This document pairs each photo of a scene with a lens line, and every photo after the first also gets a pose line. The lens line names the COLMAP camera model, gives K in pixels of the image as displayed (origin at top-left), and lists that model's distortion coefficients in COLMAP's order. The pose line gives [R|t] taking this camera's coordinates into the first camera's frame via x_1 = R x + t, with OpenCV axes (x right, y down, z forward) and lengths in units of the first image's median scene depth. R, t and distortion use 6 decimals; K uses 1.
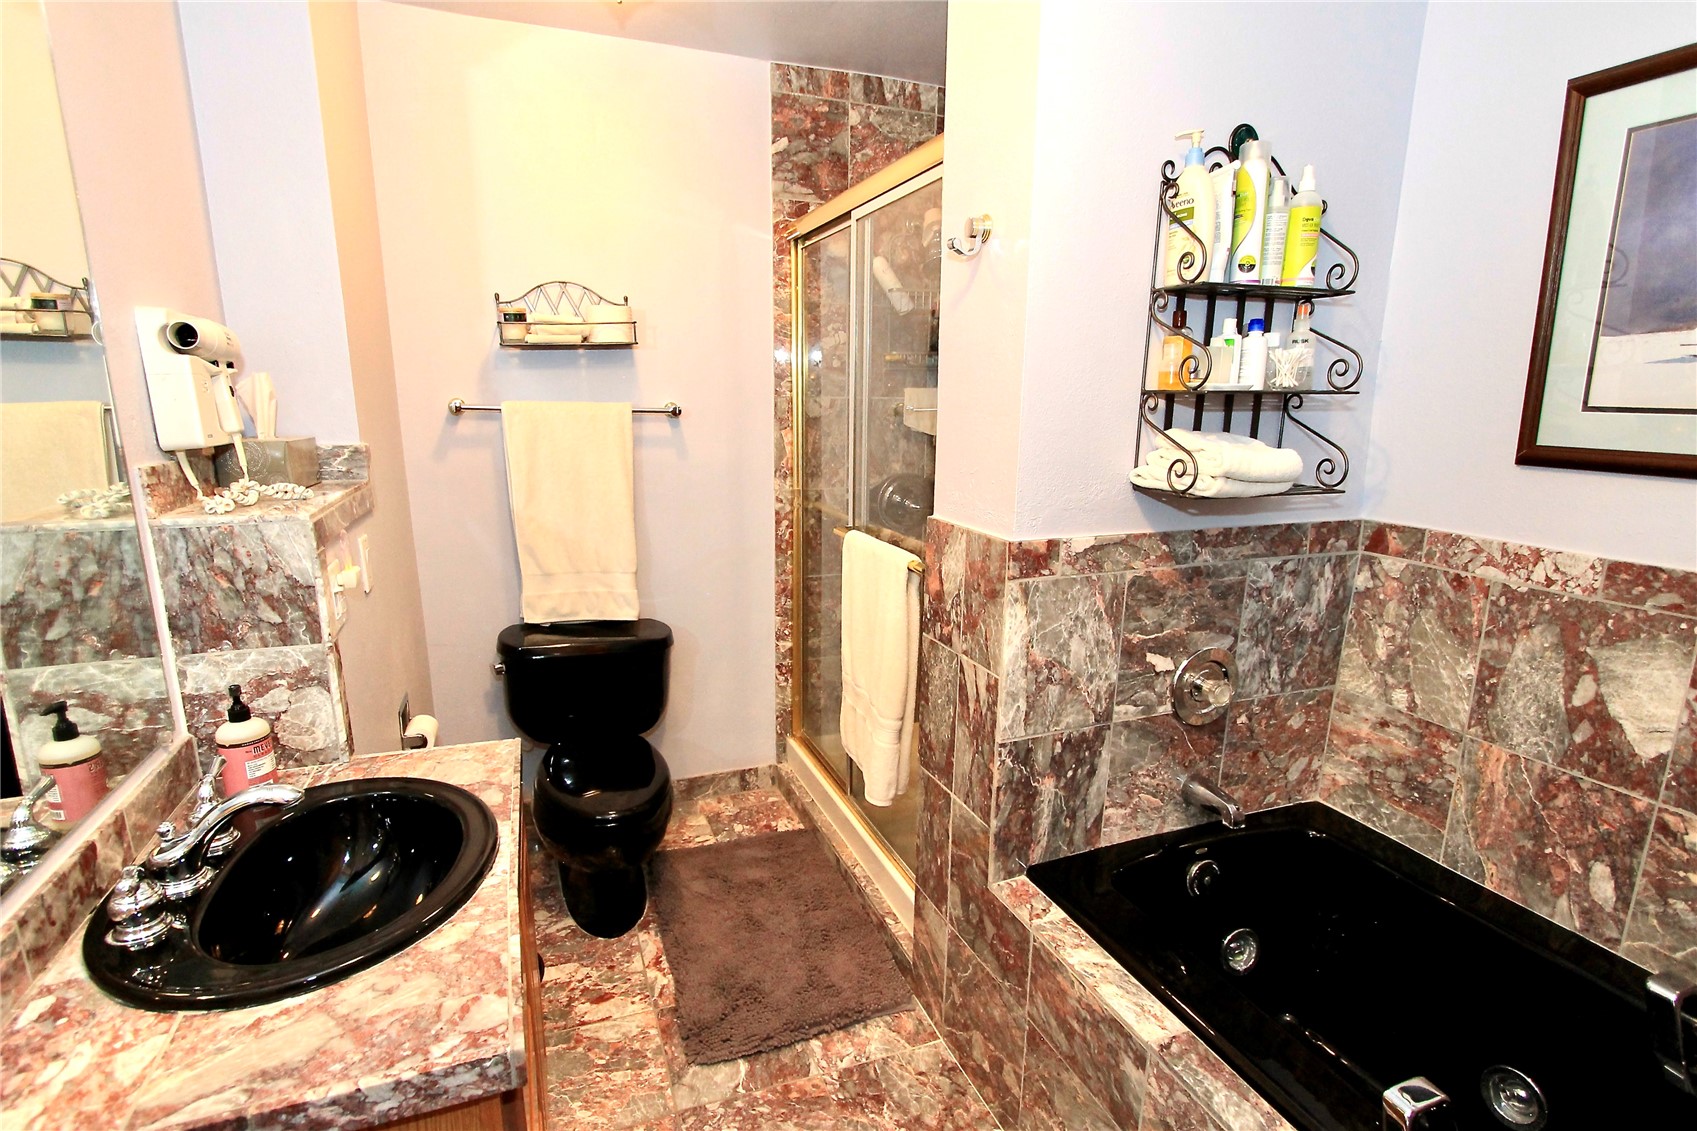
lens RADIAL K [[787.9, 0, 852.1], [0, 787.9, 588.9], [0, 0, 1]] dist [-0.016858, 0.001765]
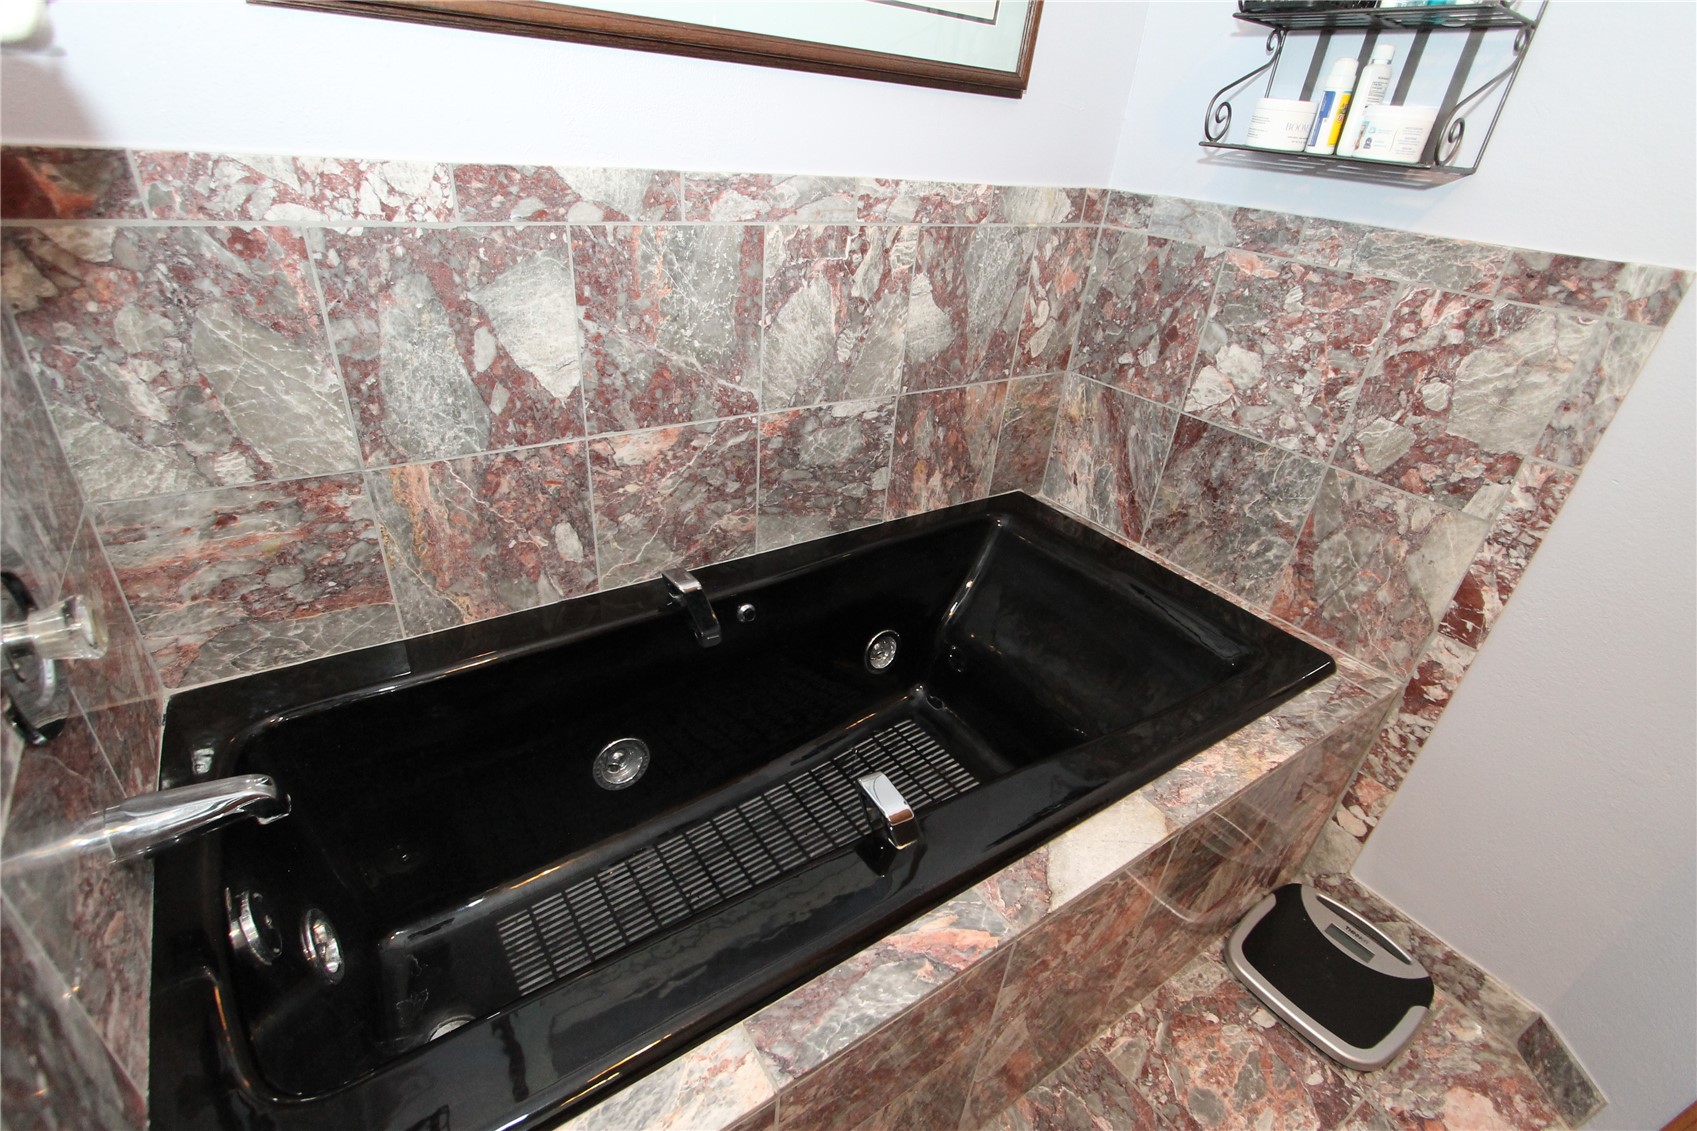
lens RADIAL K [[787.9, 0, 852.1], [0, 787.9, 588.9], [0, 0, 1]] dist [-0.016858, 0.001765]
pose [[-0.226473, -0.524046, 0.821027, 0.056515], [0.145209, 0.815343, 0.560472, -0.063714], [-0.963133, 0.246152, -0.108557, 0.751816]]
